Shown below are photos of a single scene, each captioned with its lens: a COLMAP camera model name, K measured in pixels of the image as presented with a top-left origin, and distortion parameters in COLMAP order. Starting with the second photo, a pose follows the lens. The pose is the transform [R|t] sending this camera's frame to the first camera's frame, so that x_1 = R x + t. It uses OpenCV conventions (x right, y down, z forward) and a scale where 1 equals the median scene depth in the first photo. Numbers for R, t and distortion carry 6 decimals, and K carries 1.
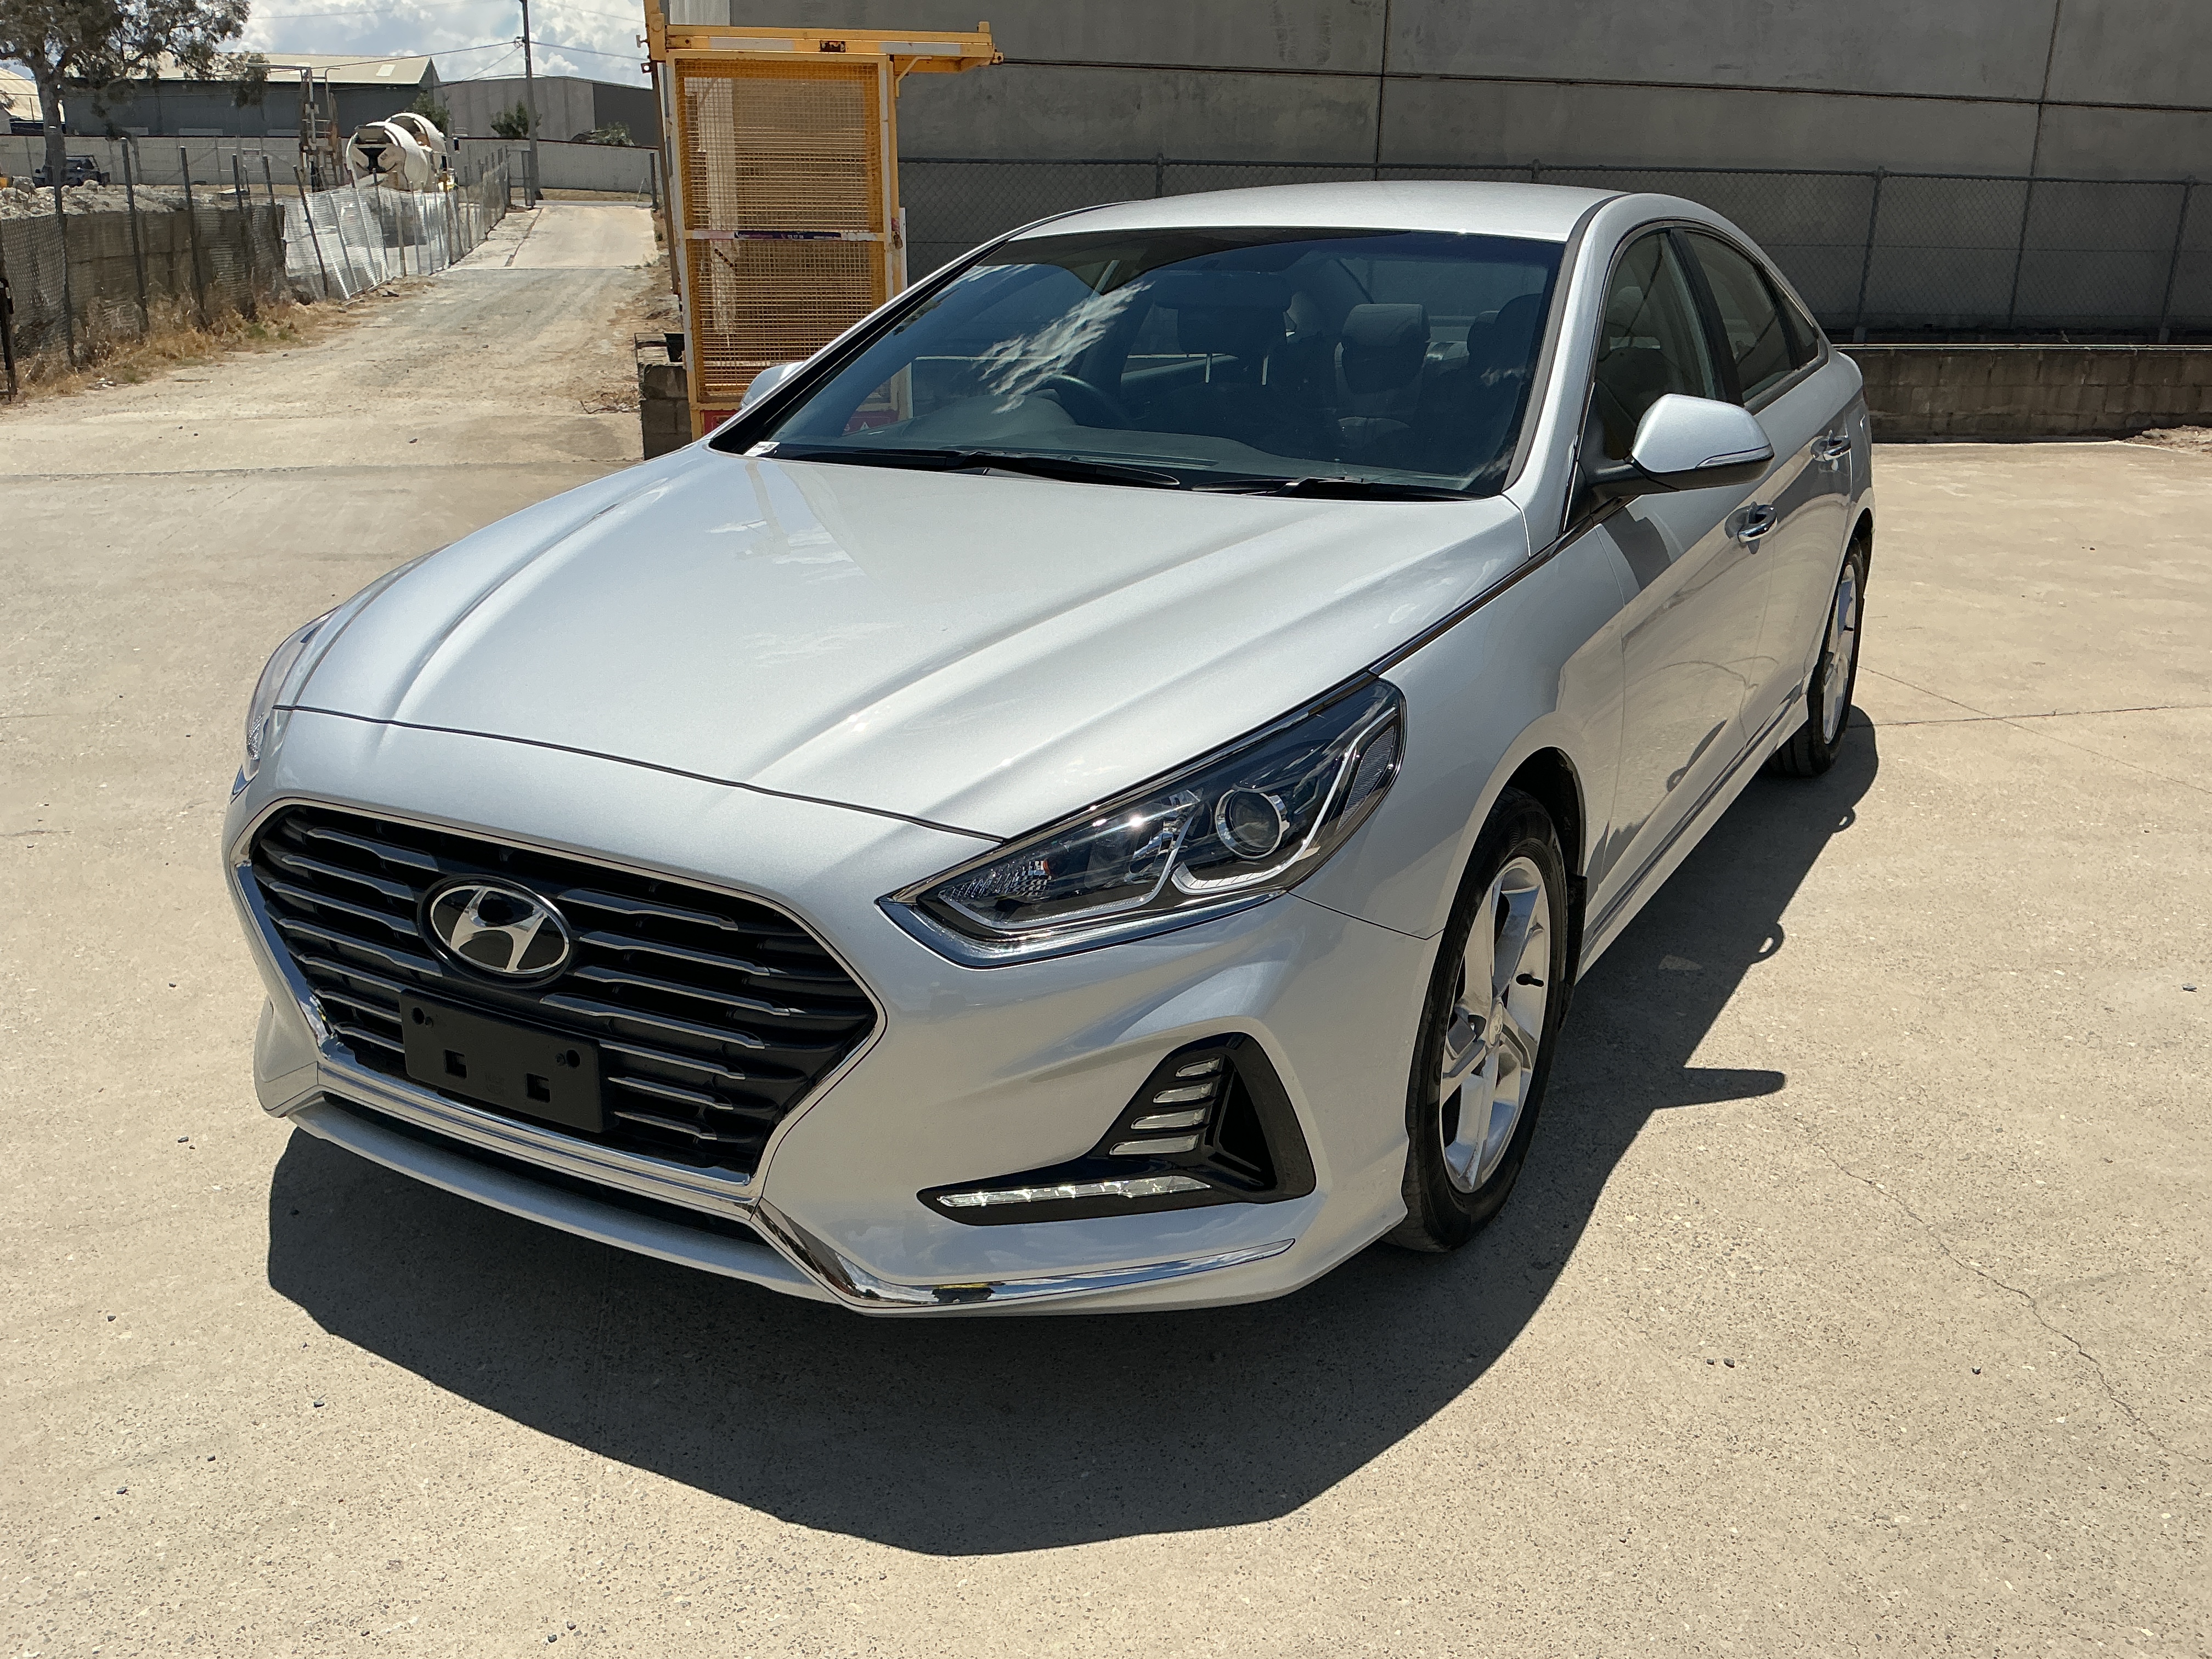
lens RADIAL K [[1839.4, 0, 1096.4], [0, 1839.4, 834.2], [0, 0, 1]] dist [0.005244, -0.049448]
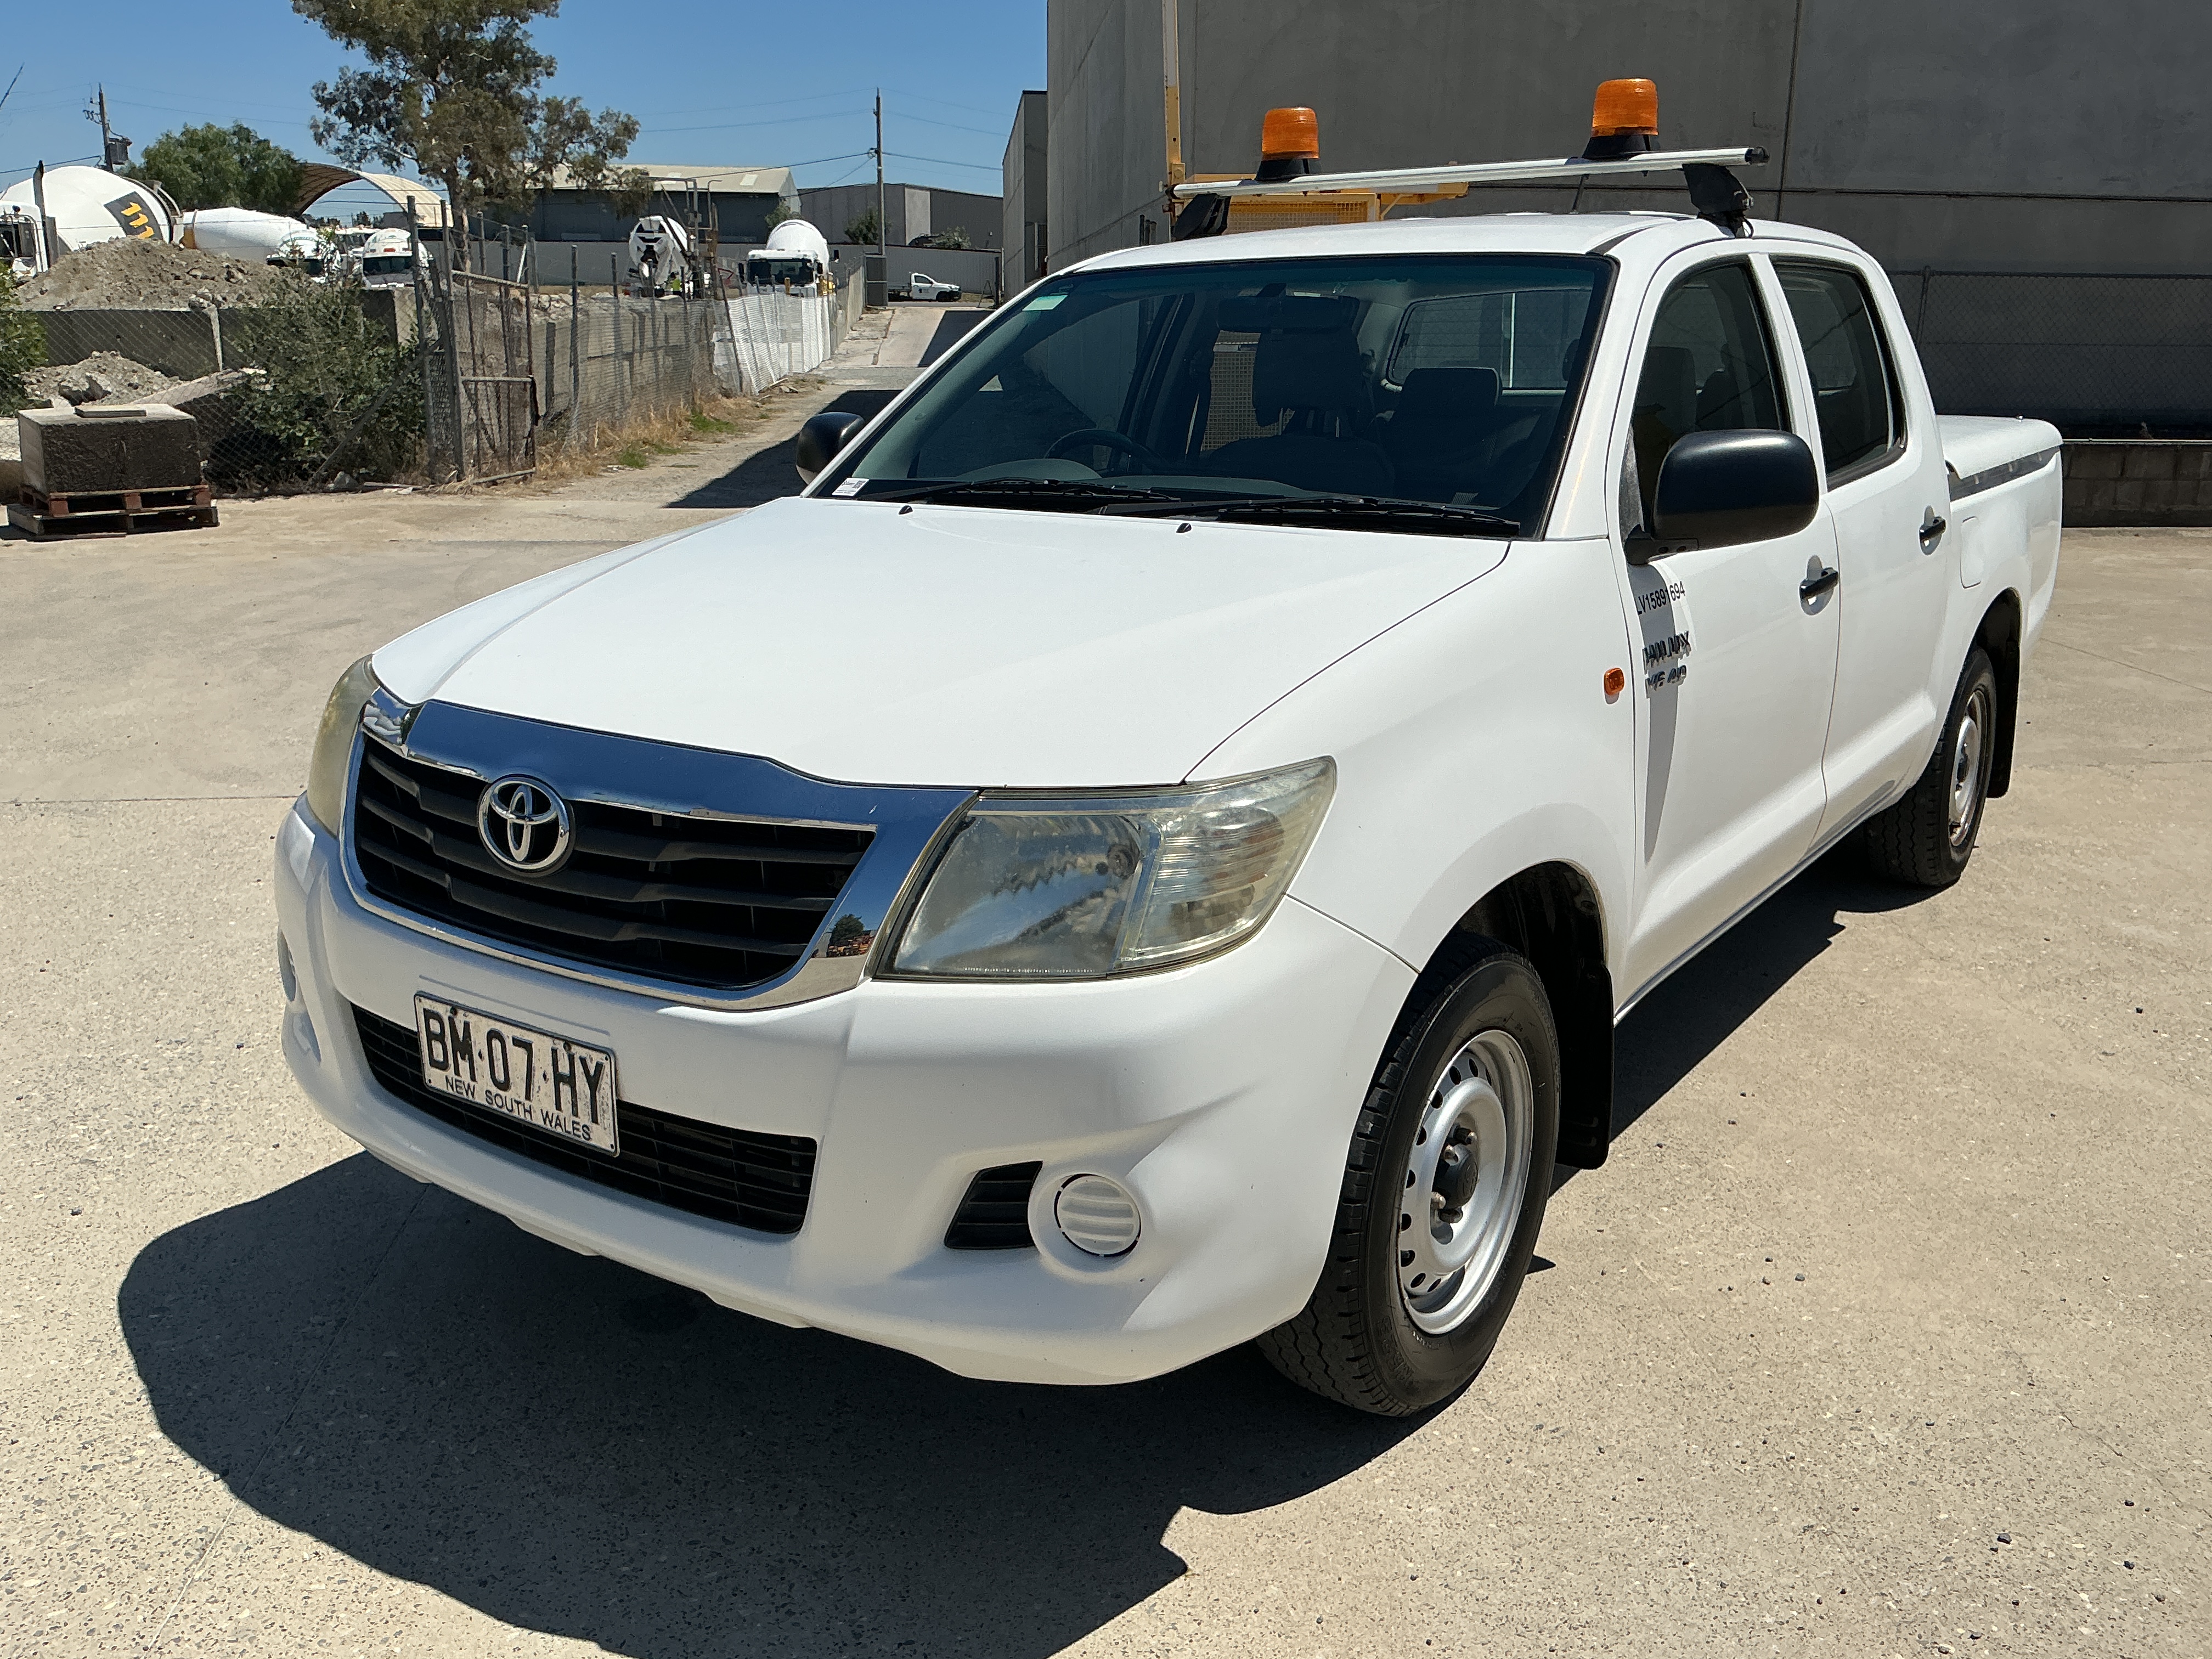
lens RADIAL K [[1839.4, 0, 1109.3], [0, 1839.4, 846.1], [0, 0, 1]] dist [0.005244, -0.049448]
pose [[0.988653, 0.034441, -0.146218, -0.058270], [-0.040318, 0.998486, -0.037426, 0.026079], [0.144708, 0.042897, 0.988544, -0.100316]]
